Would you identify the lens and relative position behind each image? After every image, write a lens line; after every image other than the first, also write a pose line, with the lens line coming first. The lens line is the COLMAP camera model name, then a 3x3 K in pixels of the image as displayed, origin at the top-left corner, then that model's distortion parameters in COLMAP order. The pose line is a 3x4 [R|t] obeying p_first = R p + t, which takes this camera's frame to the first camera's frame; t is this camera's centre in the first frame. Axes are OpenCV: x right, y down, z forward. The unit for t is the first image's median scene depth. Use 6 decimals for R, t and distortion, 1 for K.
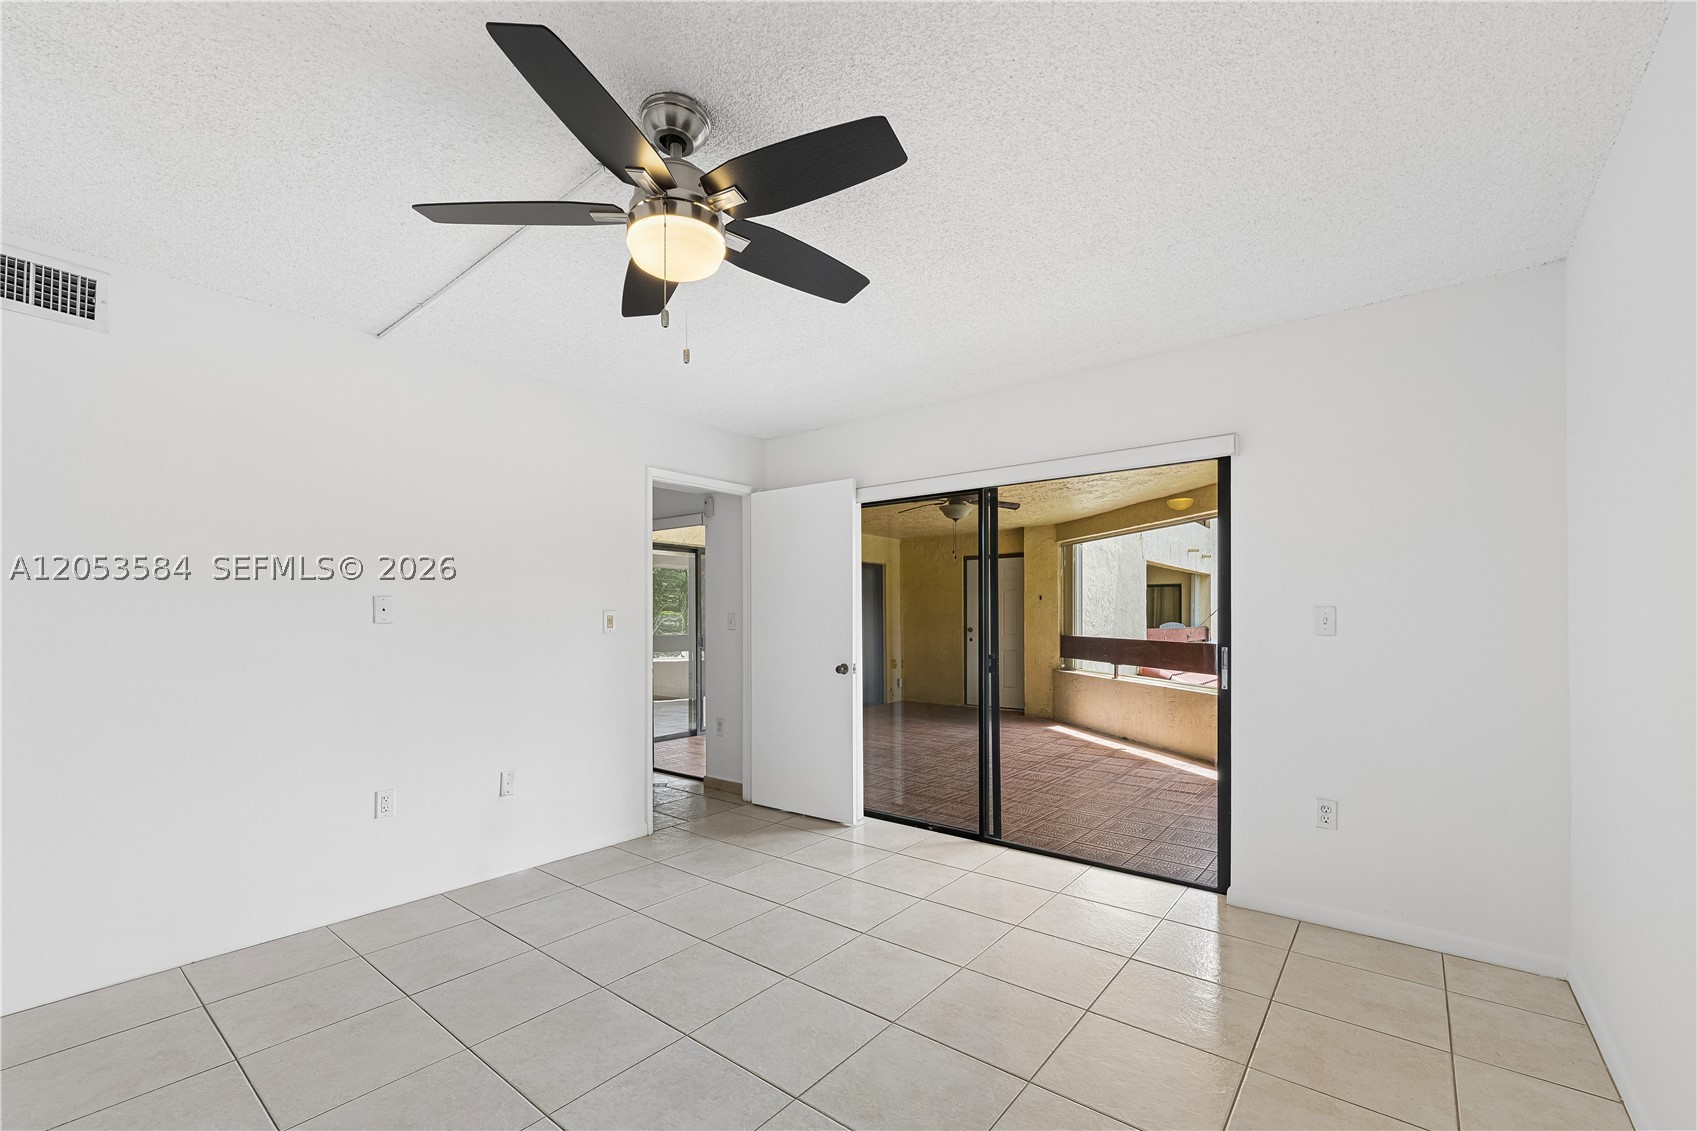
lens RADIAL K [[697.0, 0, 841.7], [0, 697.0, 611.0], [0, 0, 1]] dist [-0.002588, 0.000576]
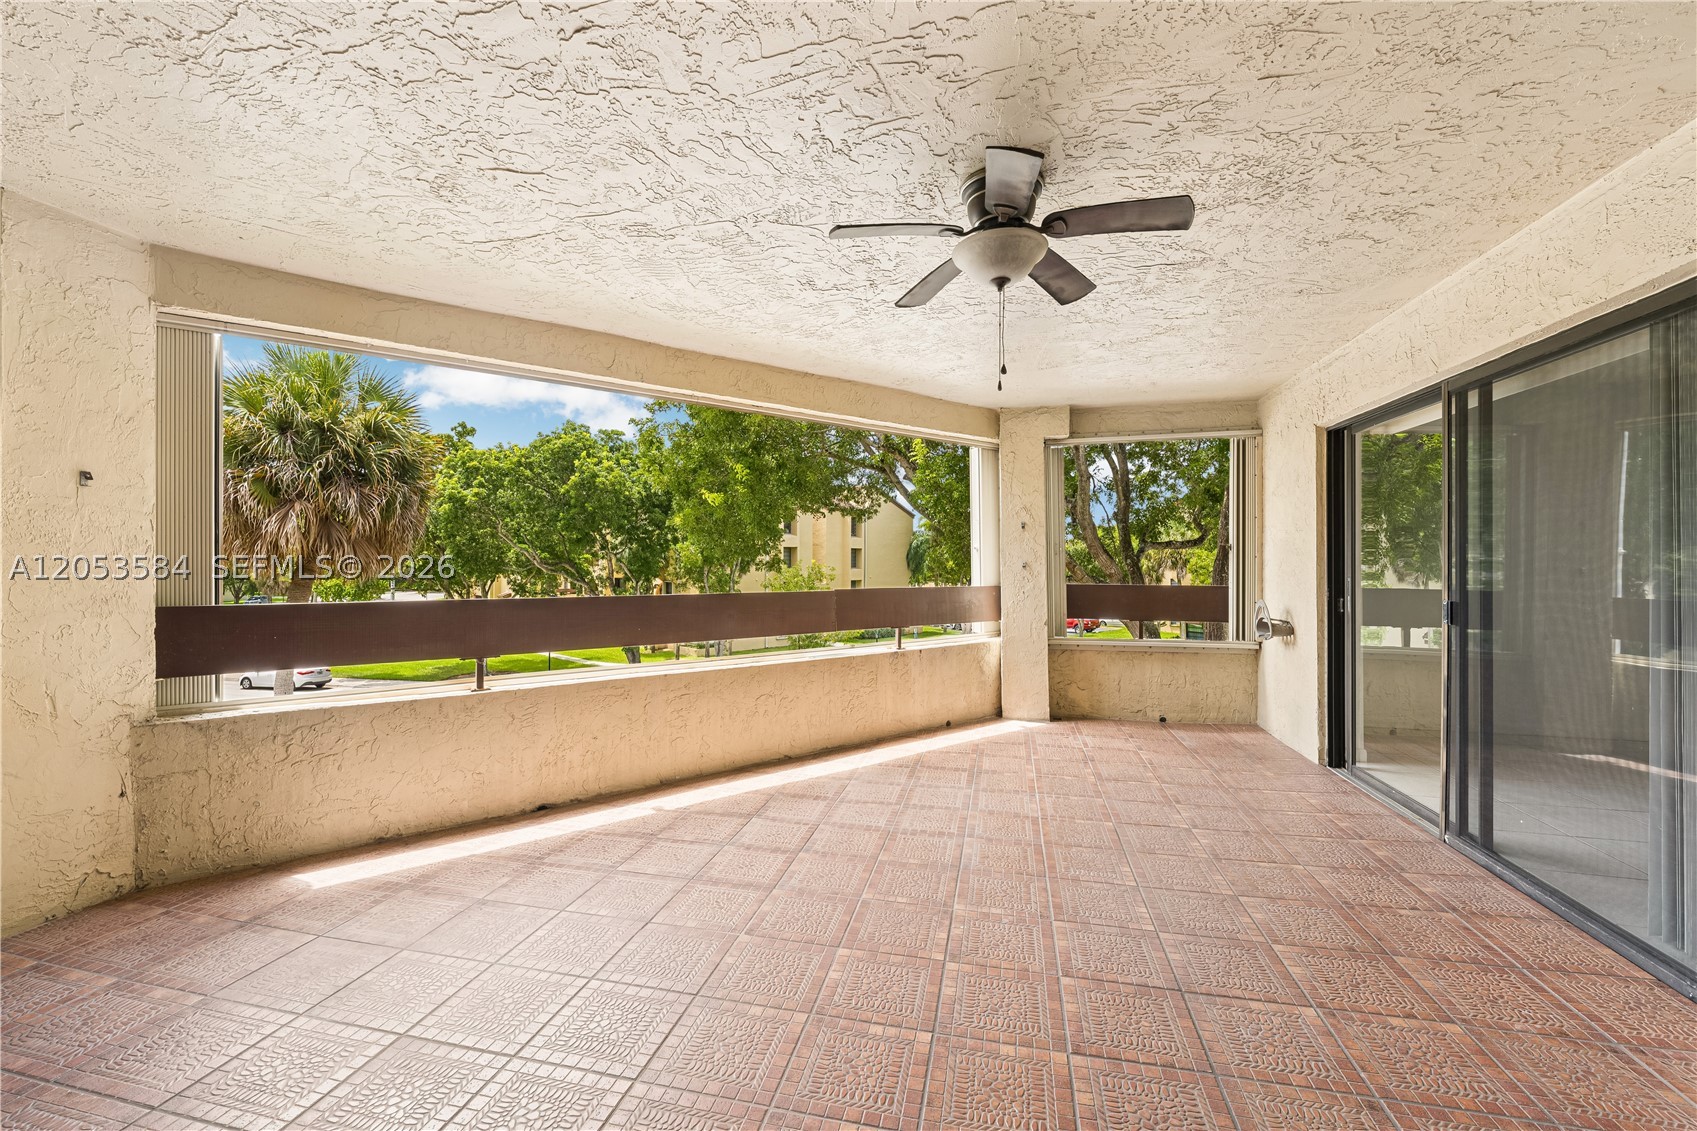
lens RADIAL K [[697.0, 0, 835.3], [0, 697.0, 553.8], [0, 0, 1]] dist [-0.002588, 0.000576]
pose [[-0.416160, 0.006028, 0.909271, -0.091565], [-0.010121, 0.999885, -0.011261, 0.011376], [-0.909235, -0.013890, -0.416051, 0.850811]]
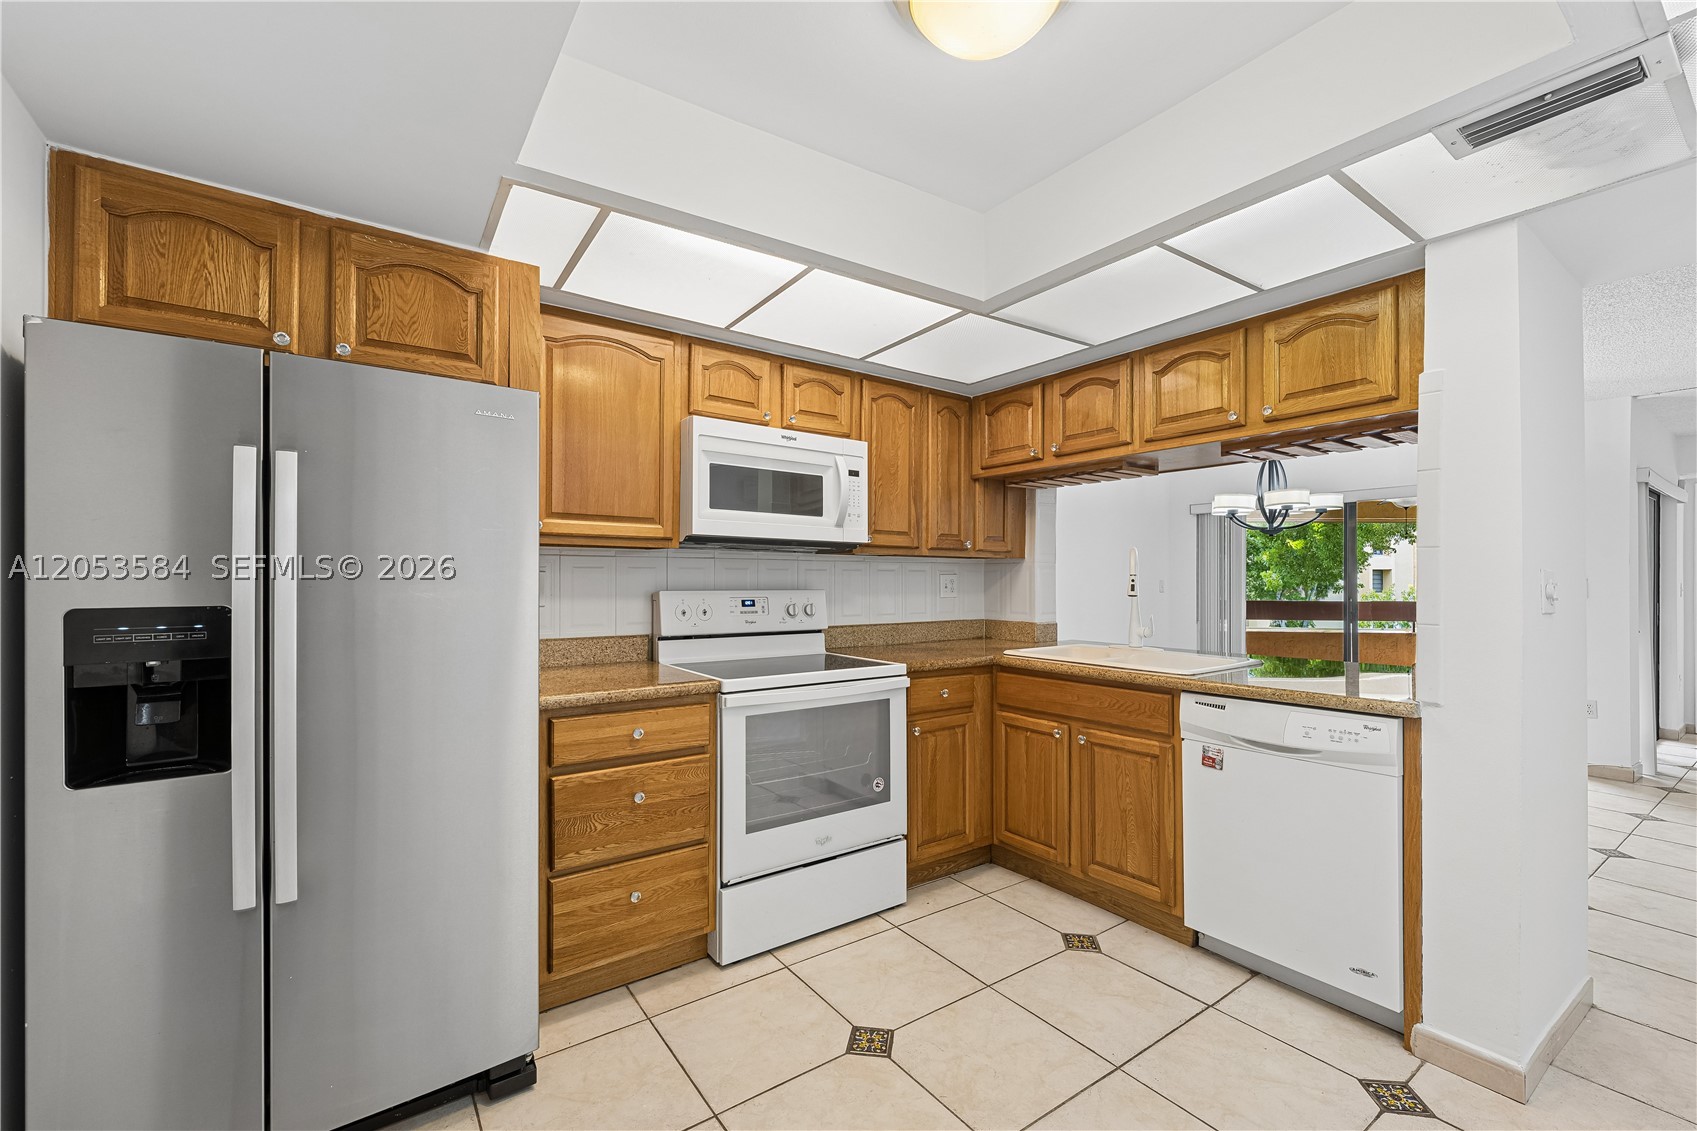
lens RADIAL K [[697.0, 0, 880.5], [0, 697.0, 575.3], [0, 0, 1]] dist [-0.002588, 0.000576]
pose [[0.264199, 0.006557, 0.964446, -0.943095], [-0.015434, 0.999878, -0.002570, 0.005201], [-0.964345, -0.014206, 0.264267, 1.105826]]
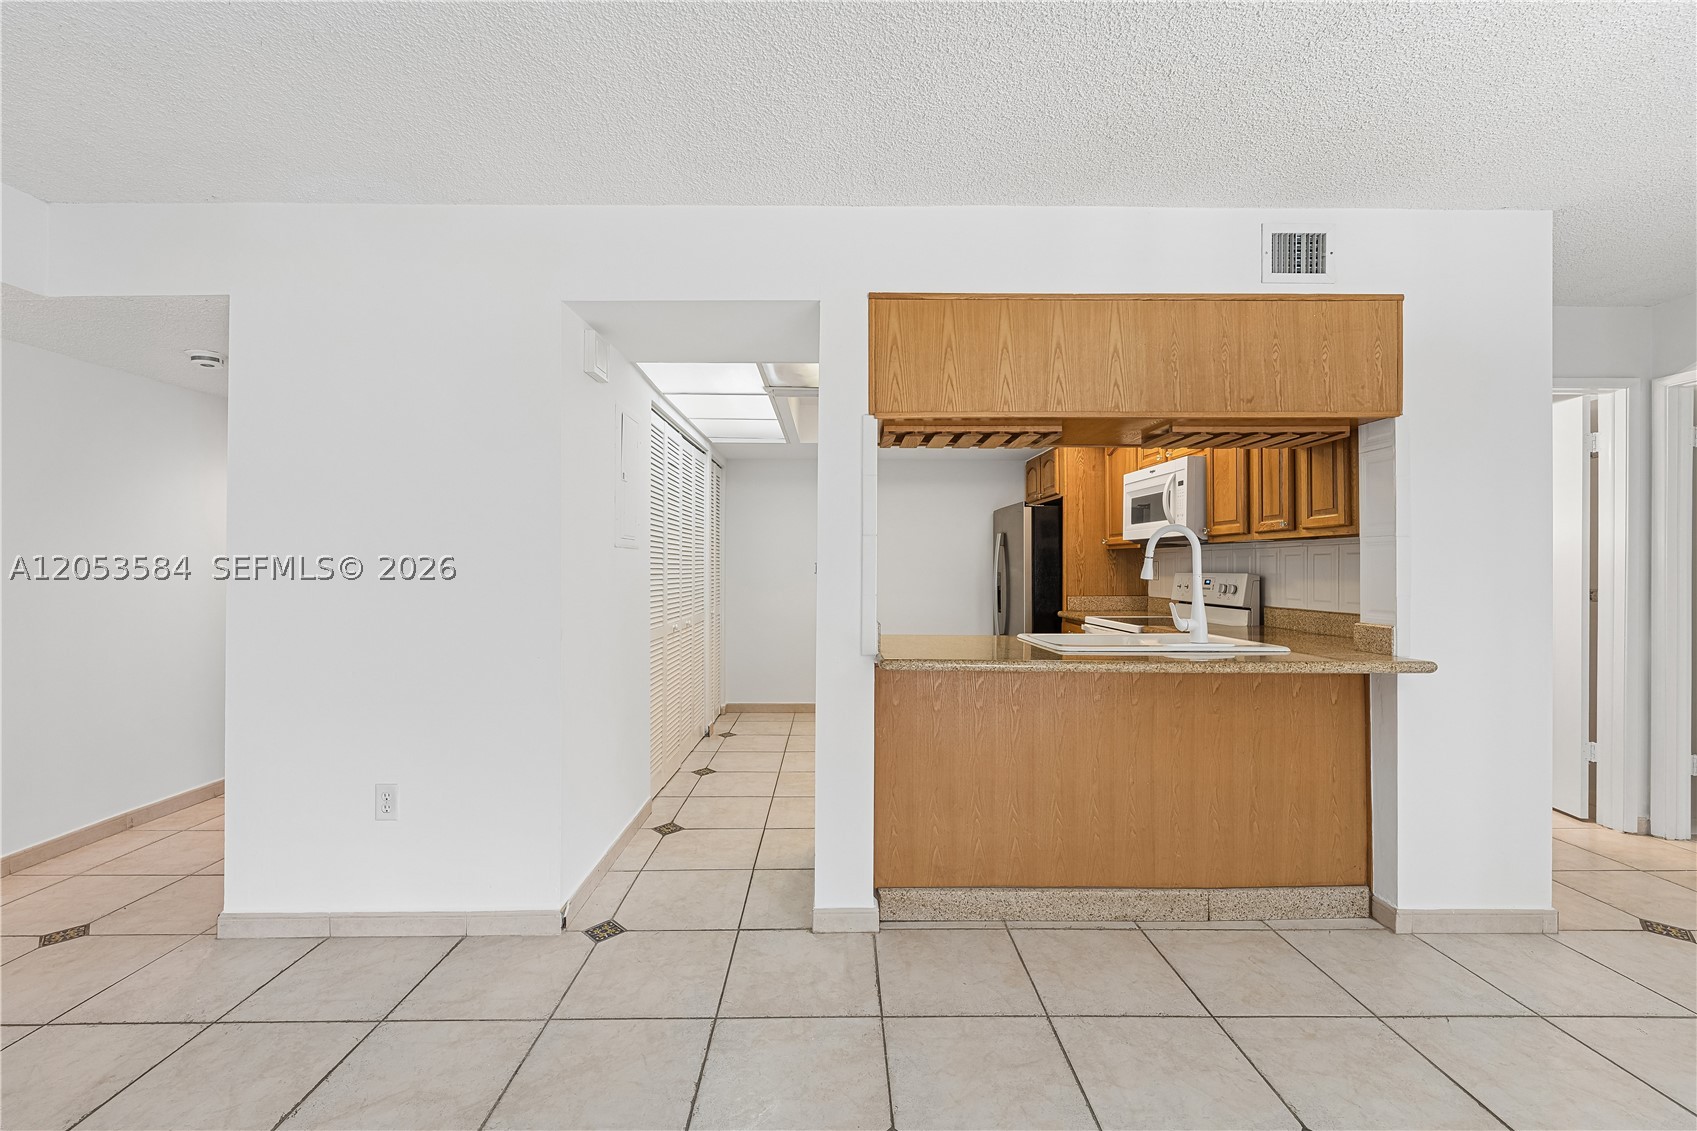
lens RADIAL K [[697.0, 0, 840.8], [0, 697.0, 563.7], [0, 0, 1]] dist [-0.002588, 0.000576]
pose [[0.627736, -0.000130, -0.778426, -0.440989], [0.003354, 0.999991, 0.002538, 0.004748], [0.778419, -0.004204, 0.627731, 0.779143]]
